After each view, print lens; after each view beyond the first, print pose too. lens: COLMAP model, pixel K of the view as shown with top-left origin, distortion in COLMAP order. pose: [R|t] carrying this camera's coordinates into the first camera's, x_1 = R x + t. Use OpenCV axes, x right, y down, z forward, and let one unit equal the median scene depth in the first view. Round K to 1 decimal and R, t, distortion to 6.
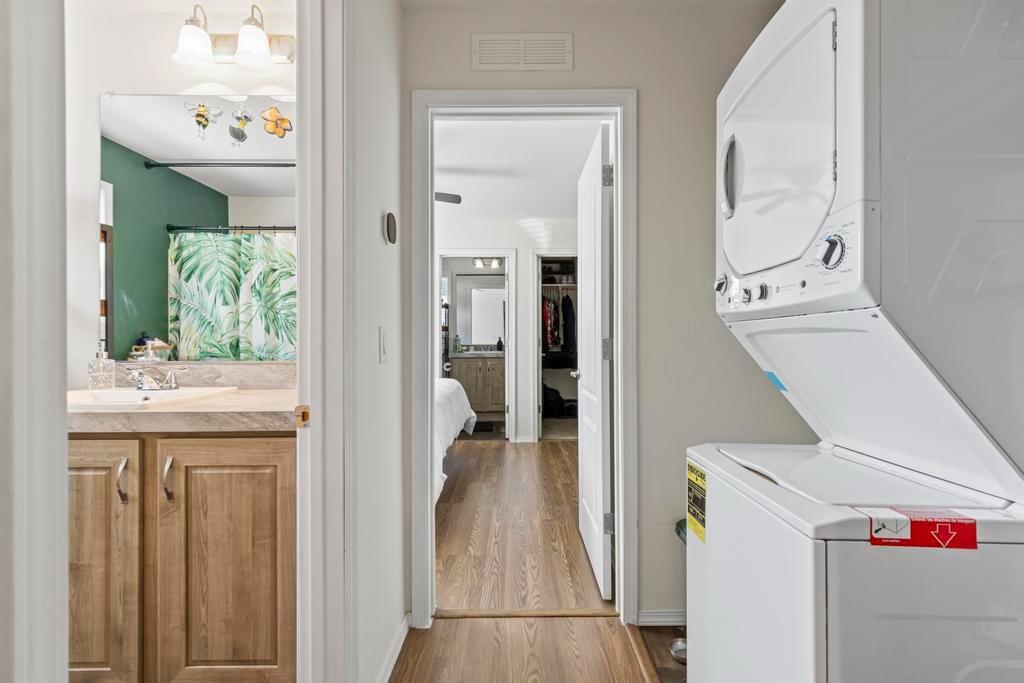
lens RADIAL K [[474.7, 0, 517.6], [0, 474.7, 335.8], [0, 0, 1]] dist [0.007932, -0.000909]
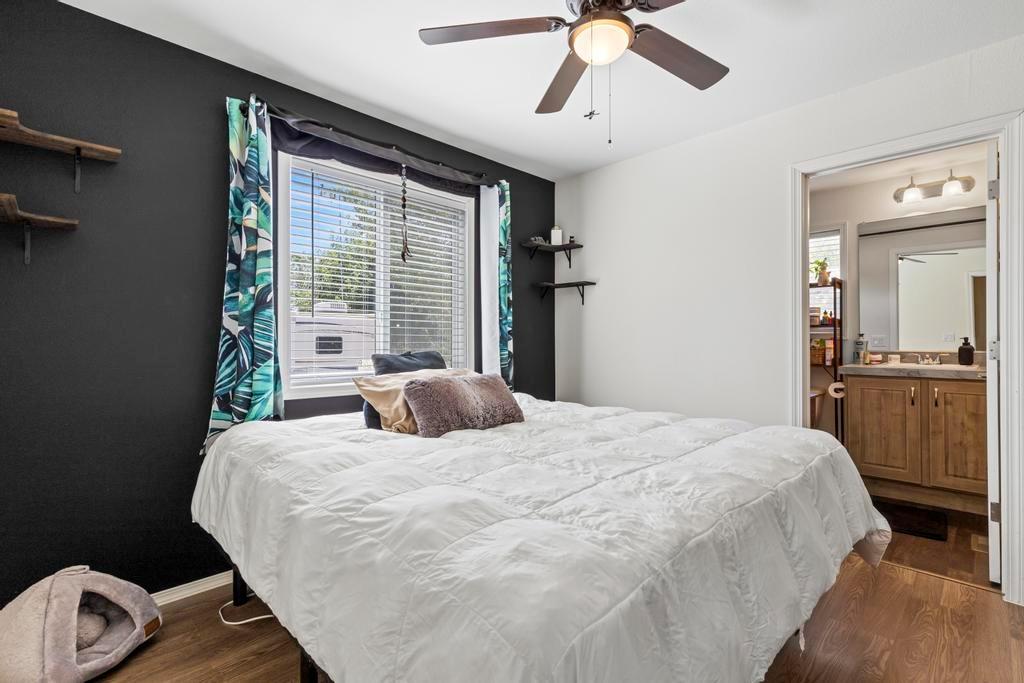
lens RADIAL K [[474.7, 0, 520.3], [0, 474.7, 337.5], [0, 0, 1]] dist [0.007932, -0.000909]
pose [[0.707993, -0.002550, -0.706215, -0.032451], [0.001712, 0.999997, -0.001894, 0.007463], [0.706217, 0.000131, 0.707995, 0.695139]]
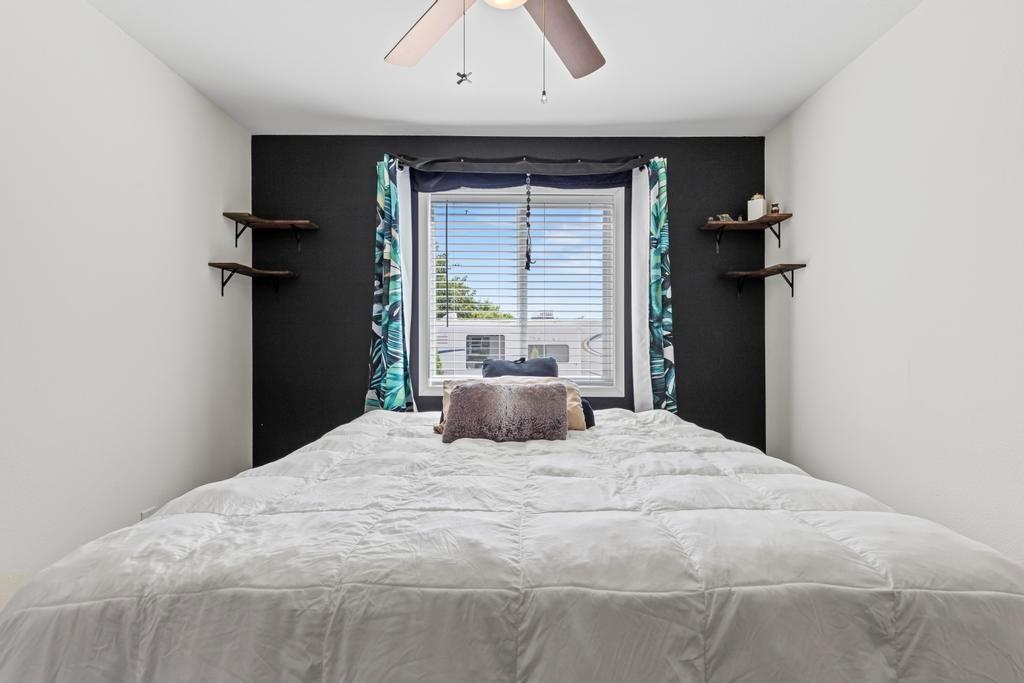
lens RADIAL K [[474.7, 0, 518.3], [0, 474.7, 345.2], [0, 0, 1]] dist [0.007932, -0.000909]
pose [[0.006219, -0.000130, -0.999981, 0.085375], [0.005974, 0.999982, -0.000093, 0.007587], [0.999963, -0.005973, 0.006220, 1.136699]]
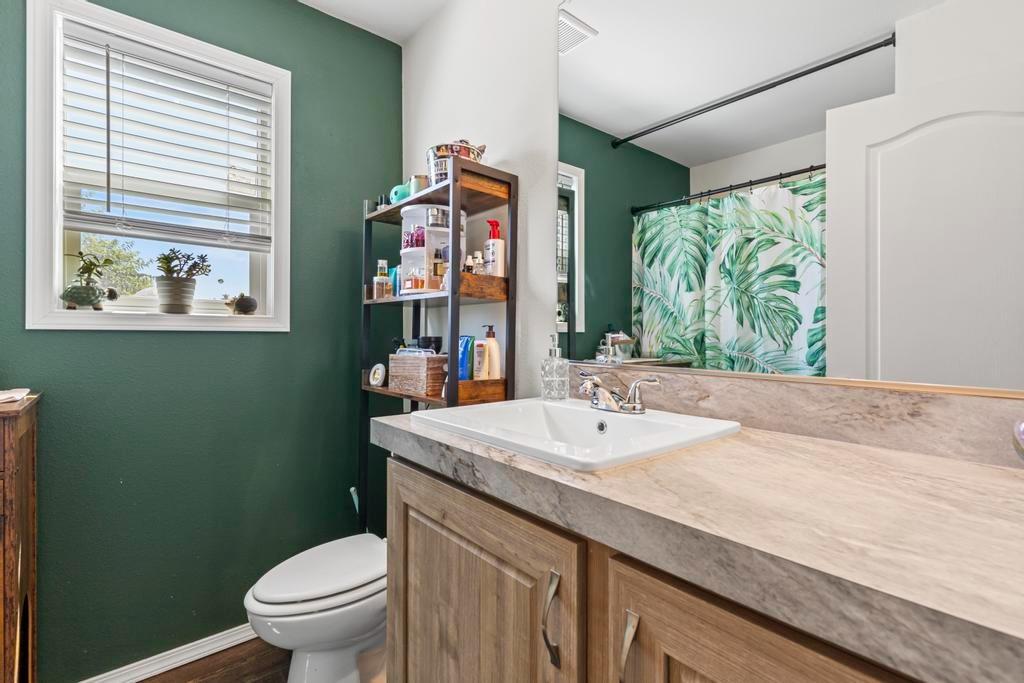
lens RADIAL K [[474.7, 0, 519.4], [0, 474.7, 336.1], [0, 0, 1]] dist [0.007932, -0.000909]
pose [[0.648436, 0.009776, -0.761206, -0.202043], [-0.001571, 0.999933, 0.011503, 0.004299], [0.761267, -0.006263, 0.648408, 0.276598]]
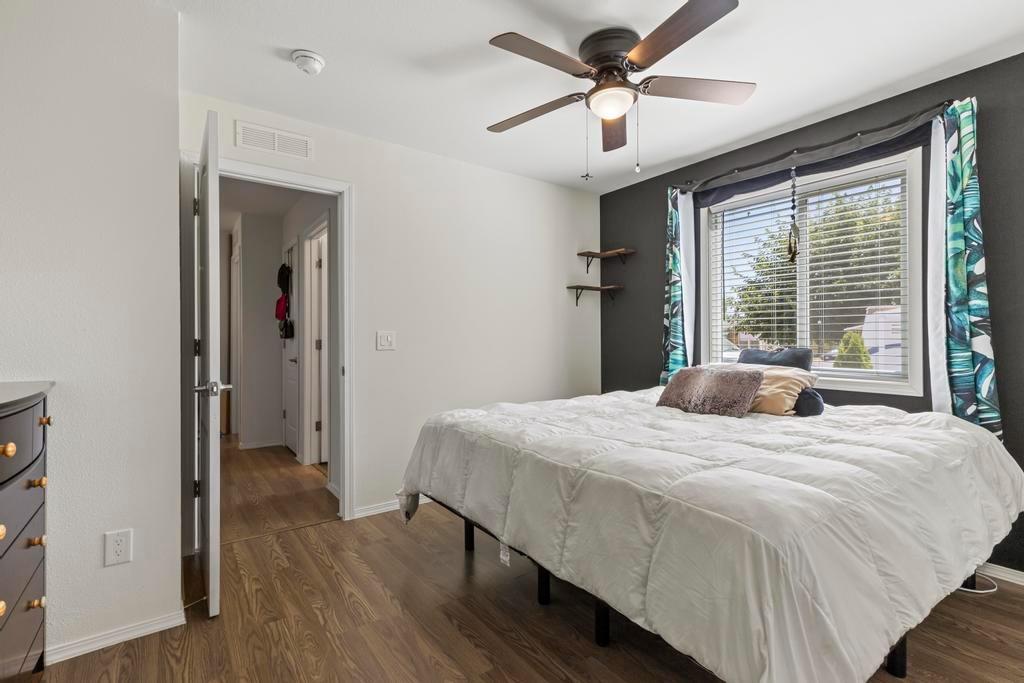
lens RADIAL K [[474.7, 0, 512.6], [0, 474.7, 336.8], [0, 0, 1]] dist [0.007932, -0.000909]
pose [[-0.815454, 0.004040, -0.578808, 0.158694], [0.009737, 0.999930, -0.006739, 0.010680], [0.578740, -0.011131, -0.815436, 1.588064]]
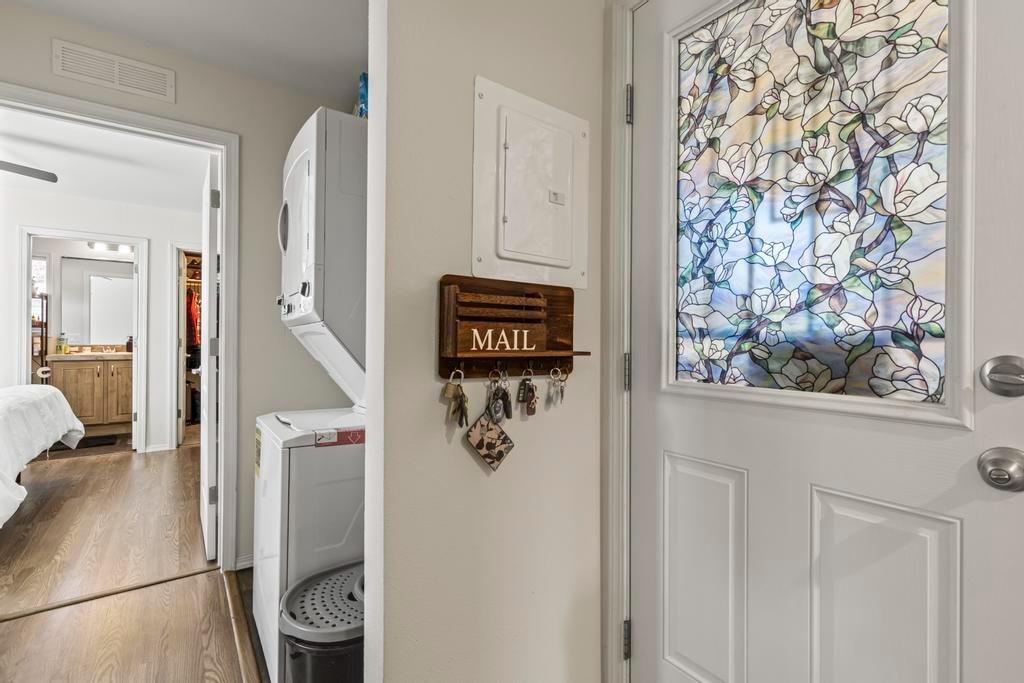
lens RADIAL K [[474.7, 0, 519.8], [0, 474.7, 340.0], [0, 0, 1]] dist [0.007932, -0.000909]
pose [[0.814674, 0.008155, 0.579861, 0.077487], [-0.011423, 0.999933, 0.001986, 0.000188], [-0.579806, -0.008242, 0.814713, -0.252146]]
